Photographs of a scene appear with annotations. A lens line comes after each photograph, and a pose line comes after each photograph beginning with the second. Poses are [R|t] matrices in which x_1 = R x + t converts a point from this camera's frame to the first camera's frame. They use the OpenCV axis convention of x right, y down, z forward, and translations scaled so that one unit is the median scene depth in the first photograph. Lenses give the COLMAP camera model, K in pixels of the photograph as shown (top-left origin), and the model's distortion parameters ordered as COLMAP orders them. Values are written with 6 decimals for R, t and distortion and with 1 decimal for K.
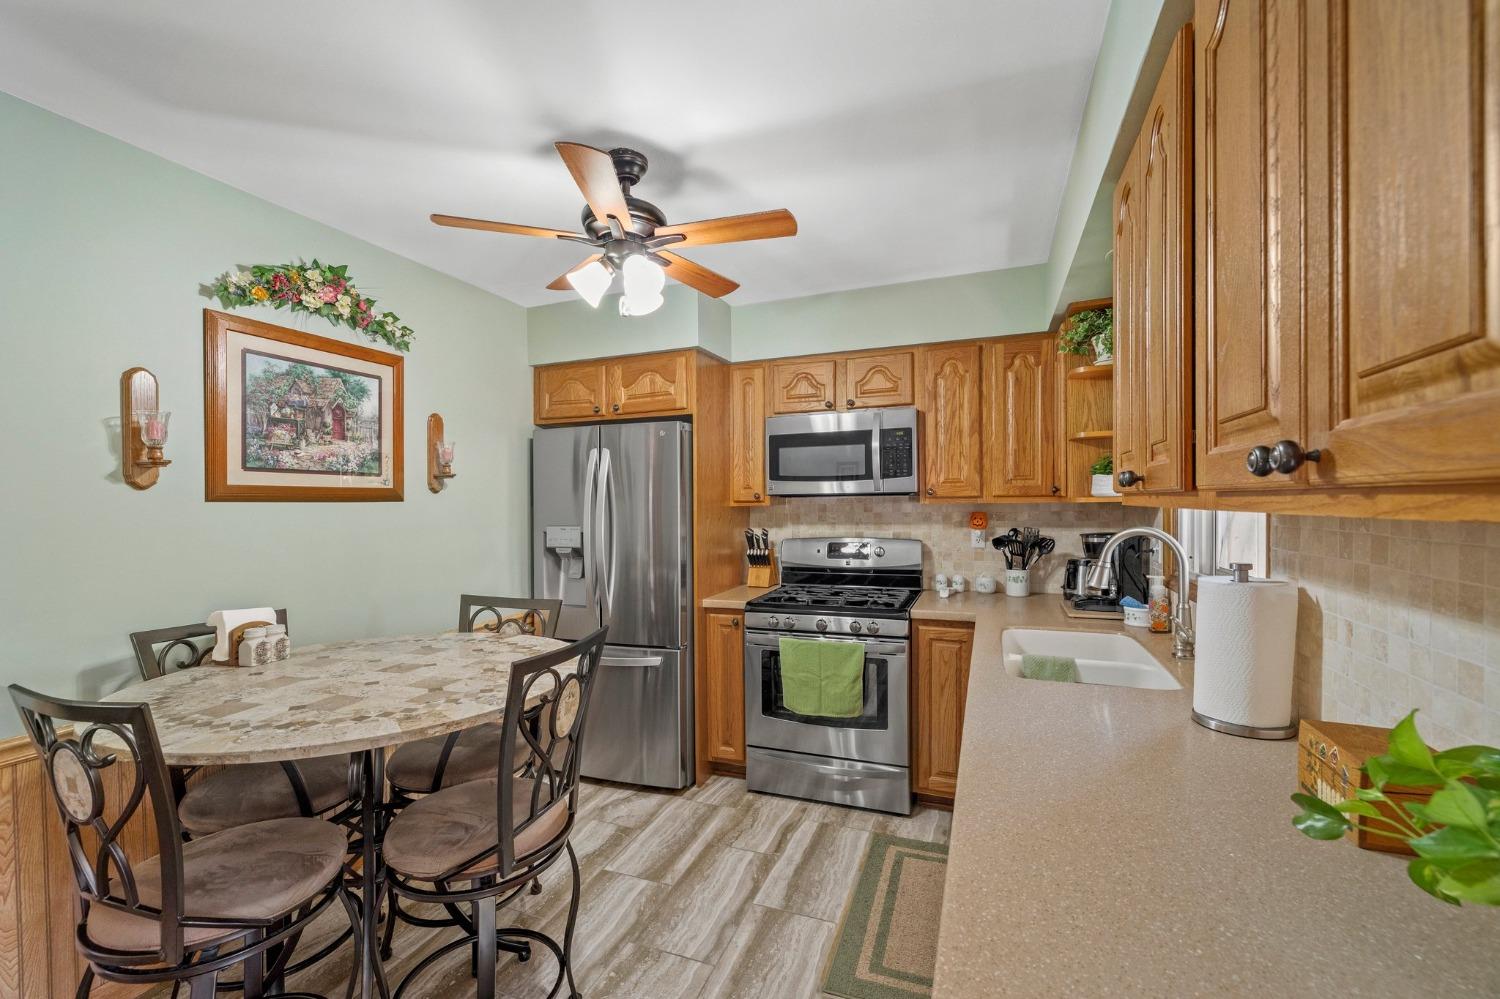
lens RADIAL K [[626.7, 0, 746.5], [0, 626.7, 502.4], [0, 0, 1]] dist [-0.003911, -0.000221]
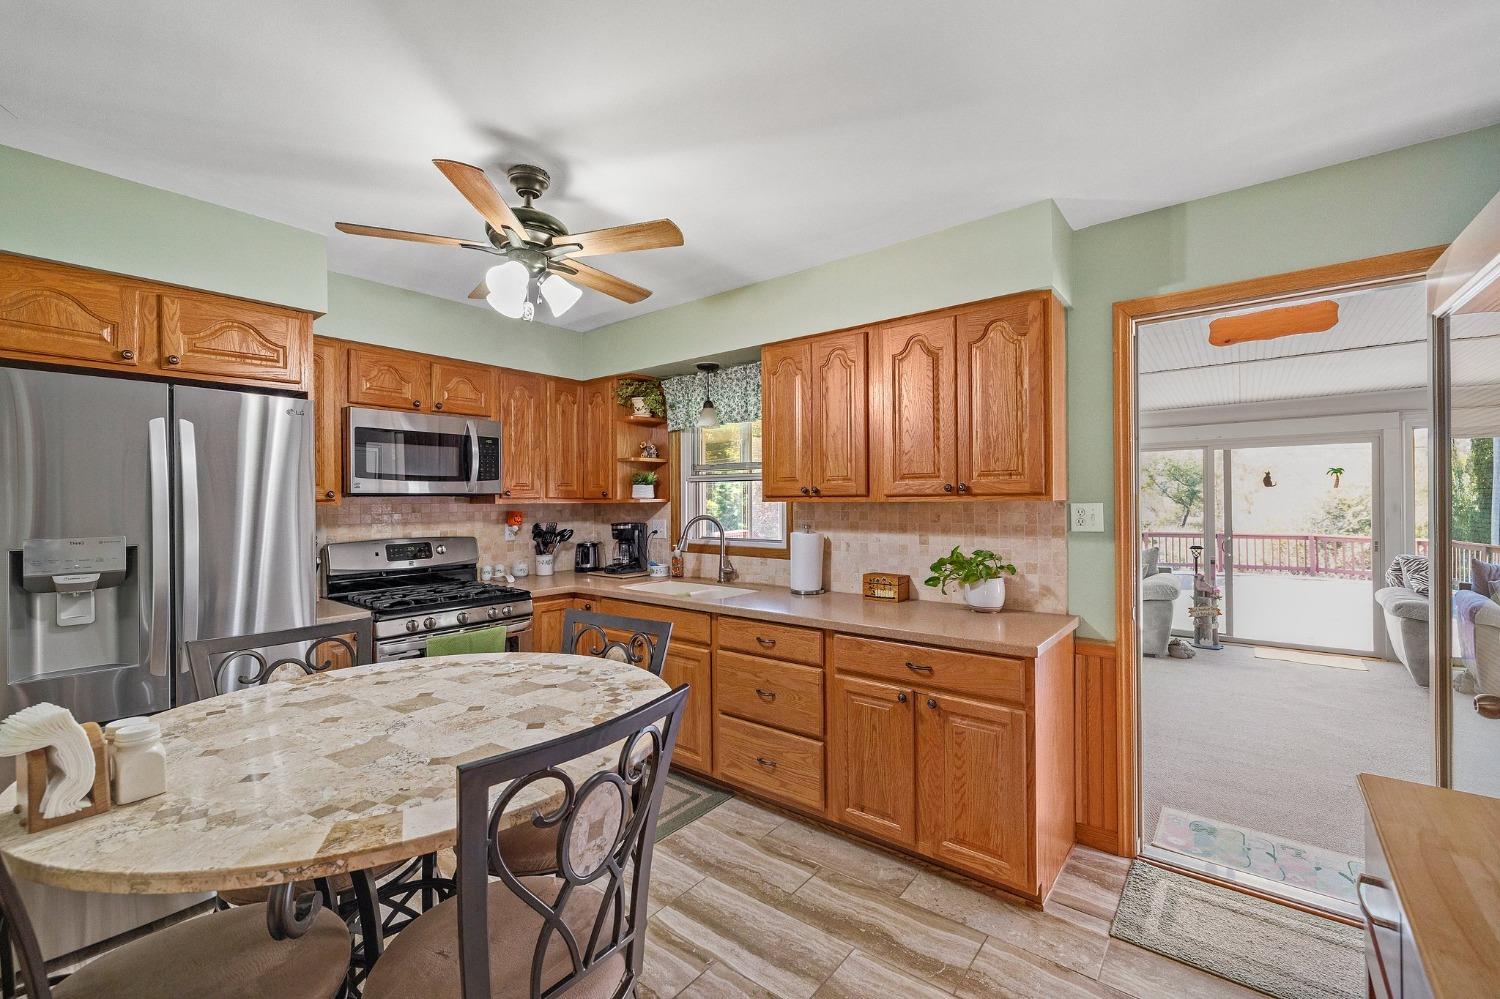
lens RADIAL K [[626.7, 0, 742.5], [0, 626.7, 501.6], [0, 0, 1]] dist [-0.003911, -0.000221]
pose [[0.299666, 0.008825, 0.954003, -0.704589], [0.003658, 0.999939, -0.010399, 0.011995], [-0.954037, 0.006606, 0.299615, 0.220903]]
